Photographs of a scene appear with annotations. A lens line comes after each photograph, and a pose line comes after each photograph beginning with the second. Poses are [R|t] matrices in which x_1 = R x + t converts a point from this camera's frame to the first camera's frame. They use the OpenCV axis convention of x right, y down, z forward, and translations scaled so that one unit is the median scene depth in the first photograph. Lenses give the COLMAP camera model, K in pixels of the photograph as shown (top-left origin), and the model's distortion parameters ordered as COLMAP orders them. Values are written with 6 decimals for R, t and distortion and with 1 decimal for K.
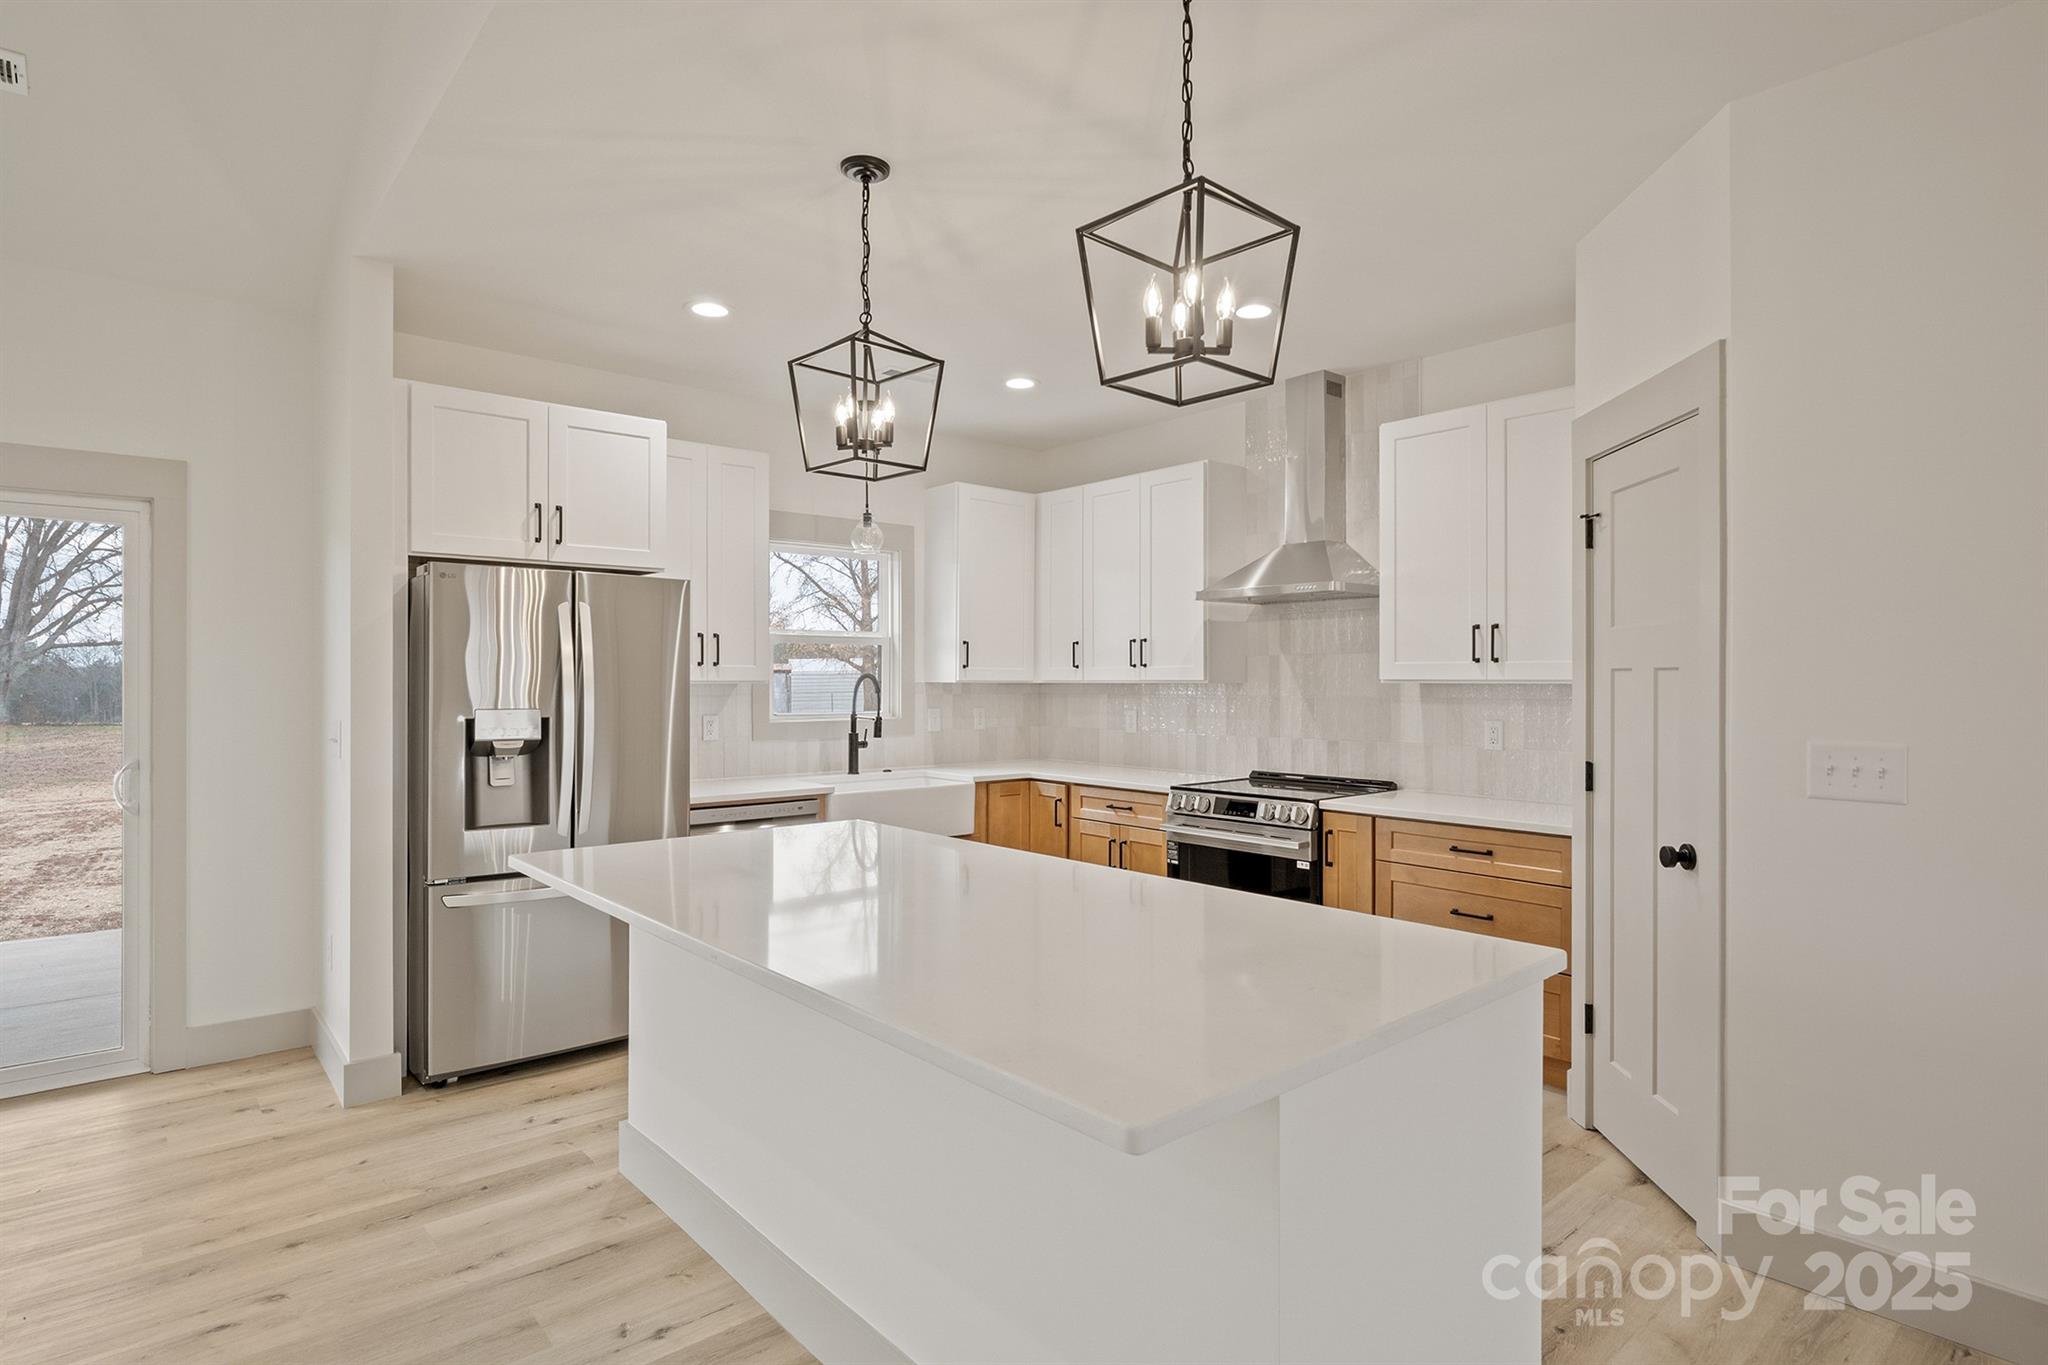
lens RADIAL K [[1044.9, 0, 1020.2], [0, 1044.9, 680.5], [0, 0, 1]] dist [-0.005272, -0.000446]
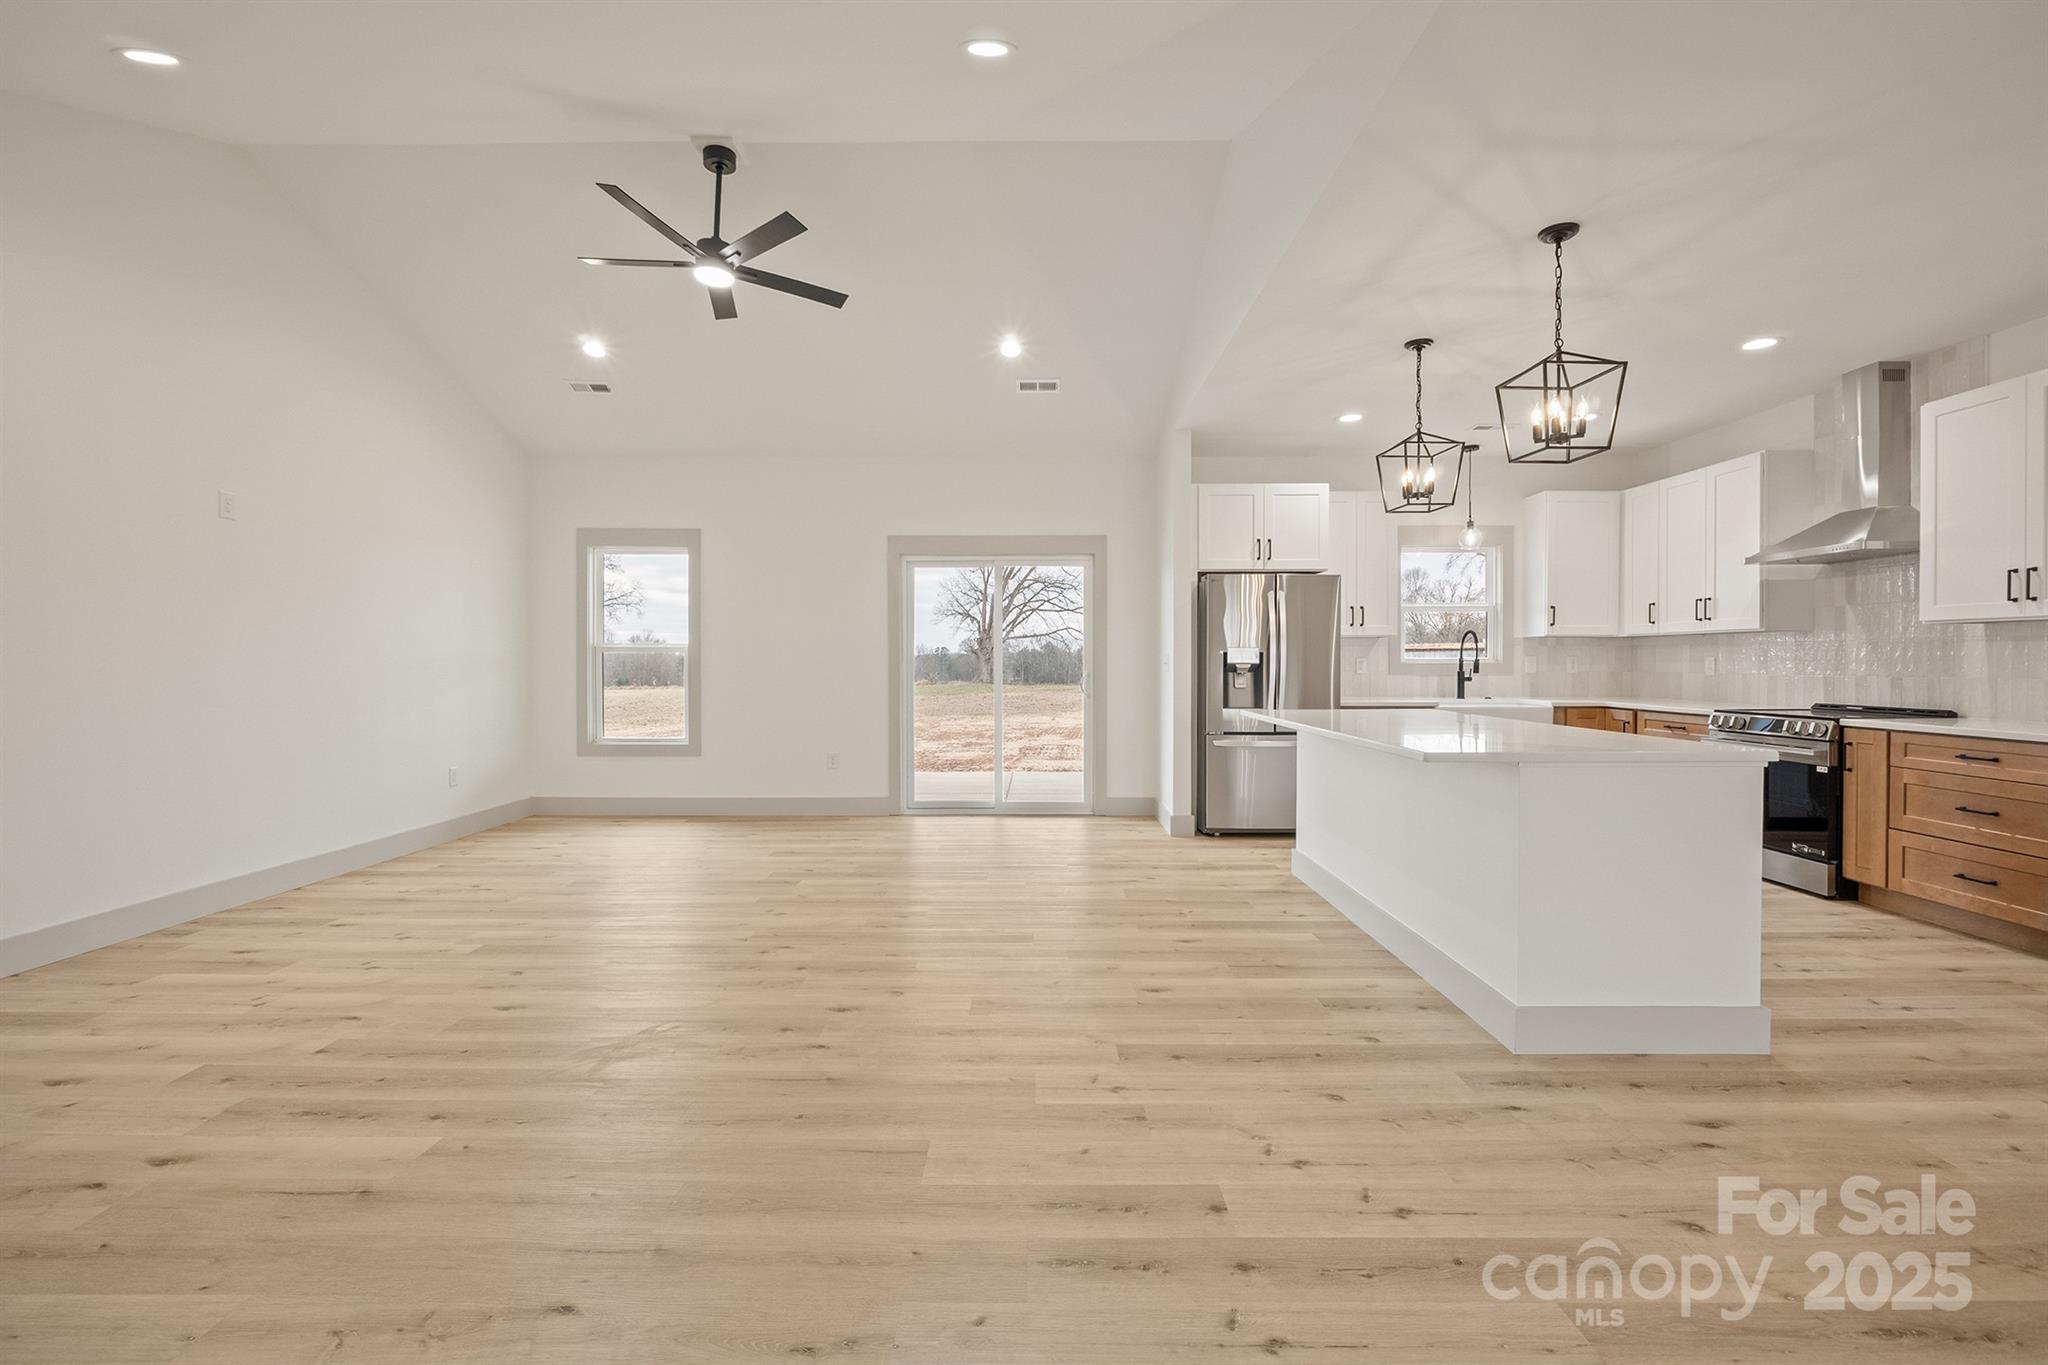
lens RADIAL K [[851.5, 0, 1034.1], [0, 851.5, 667.2], [0, 0, 1]] dist [-0.009763, 0.000244]
pose [[0.757228, 0.004249, -0.653137, 0.203942], [0.001129, 0.999969, 0.007813, 0.042153], [0.653150, -0.006654, 0.757199, -0.370726]]
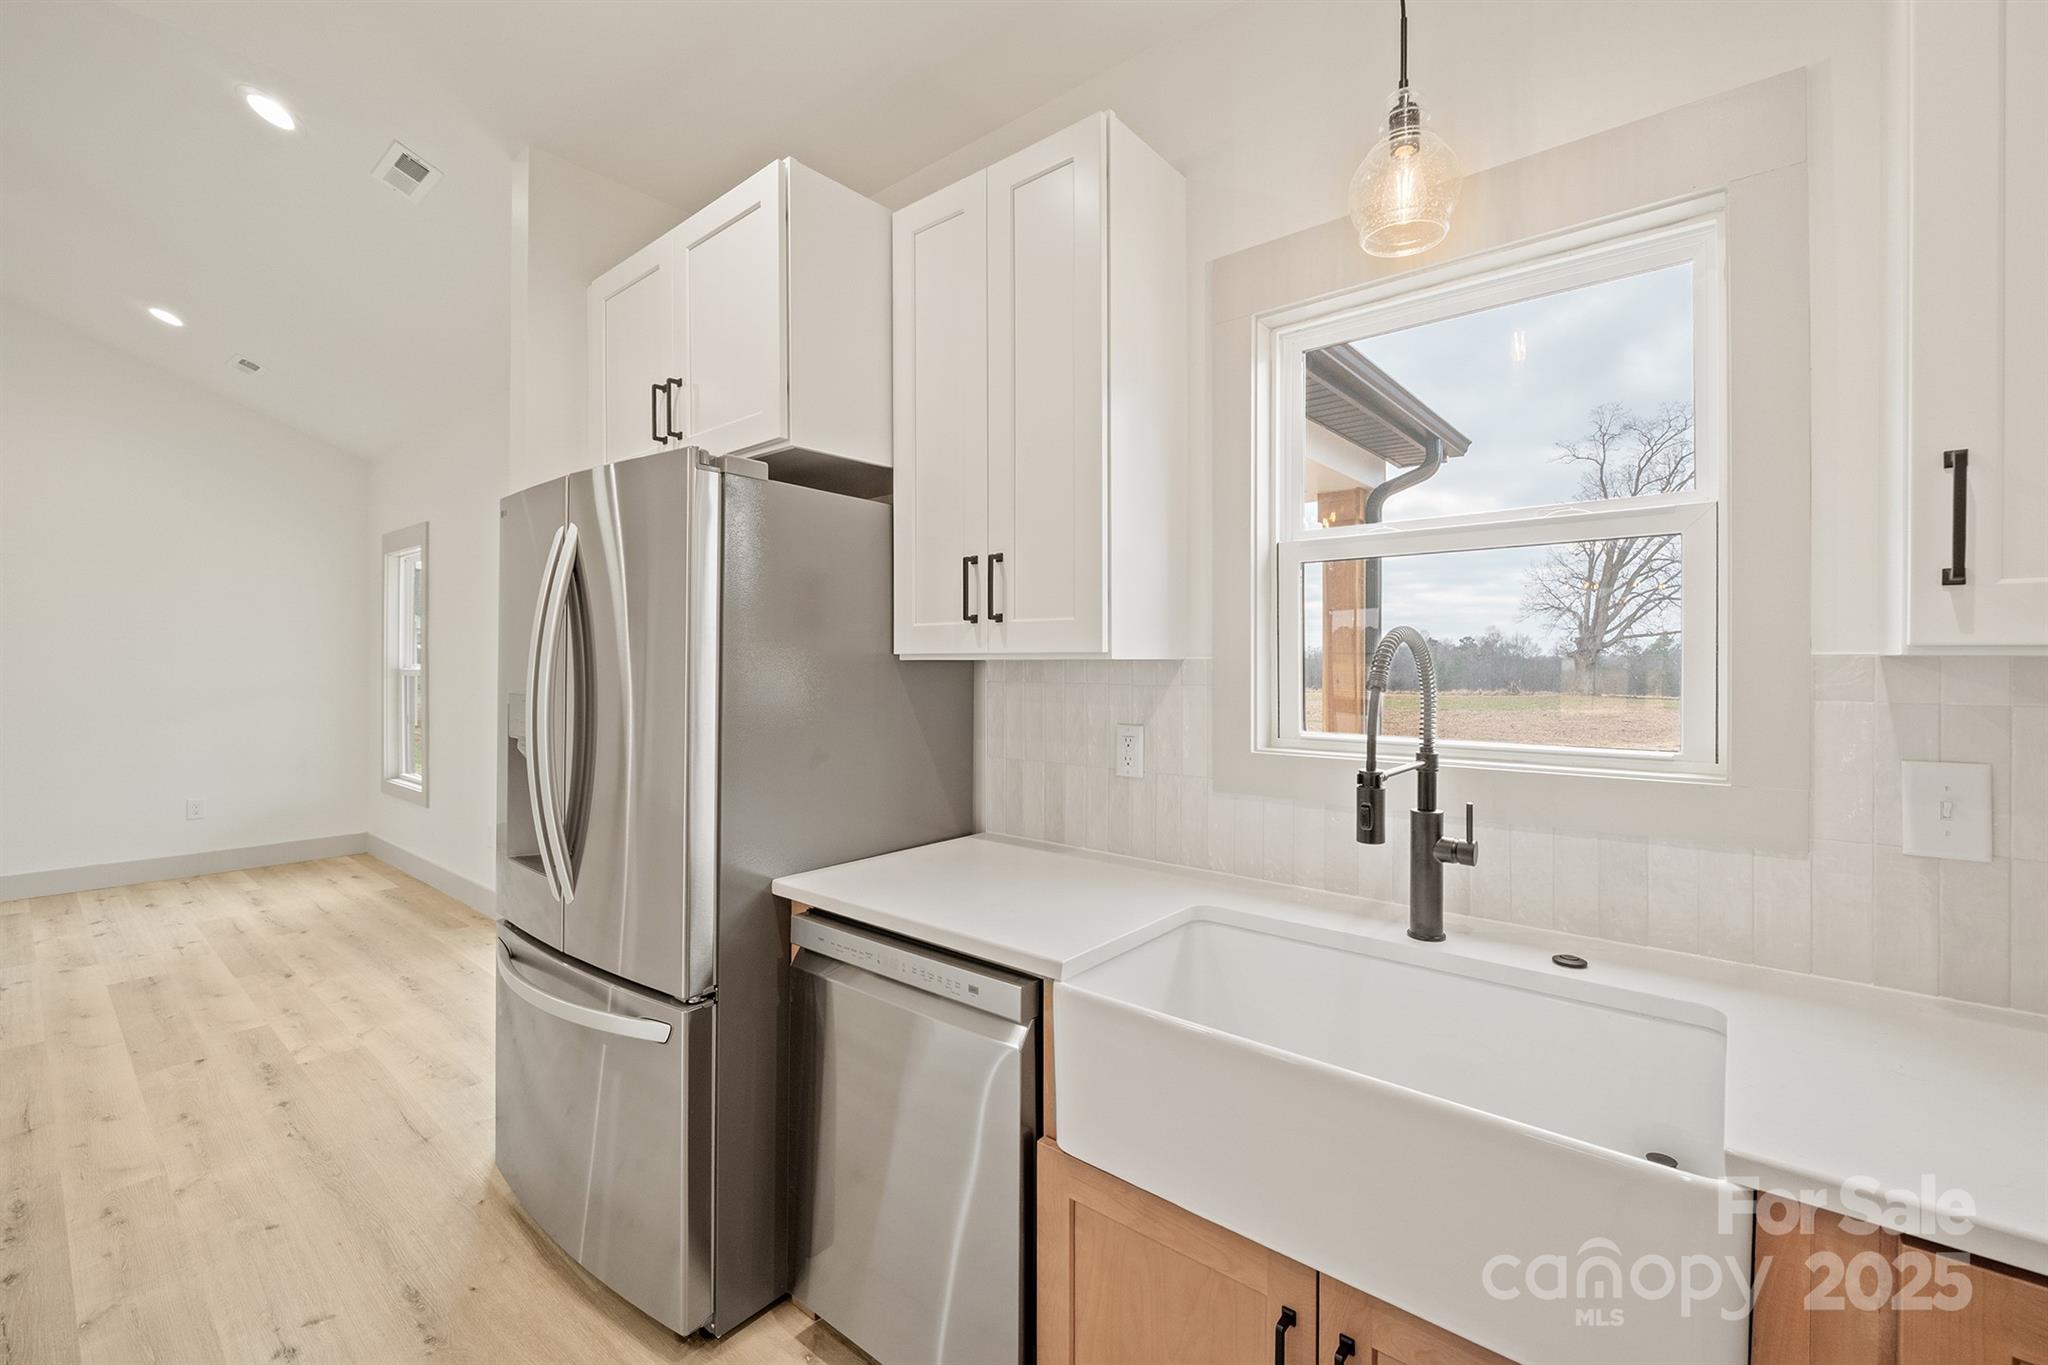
lens RADIAL K [[859.7, 0, 1033.7], [0, 859.7, 670.5], [0, 0, 1]] dist [-0.001666, -0.000112]
pose [[0.166534, 0.008256, -0.986001, 0.102849], [-0.001041, 0.999966, 0.008197, 0.004502], [0.986035, -0.000339, 0.166537, 1.008001]]
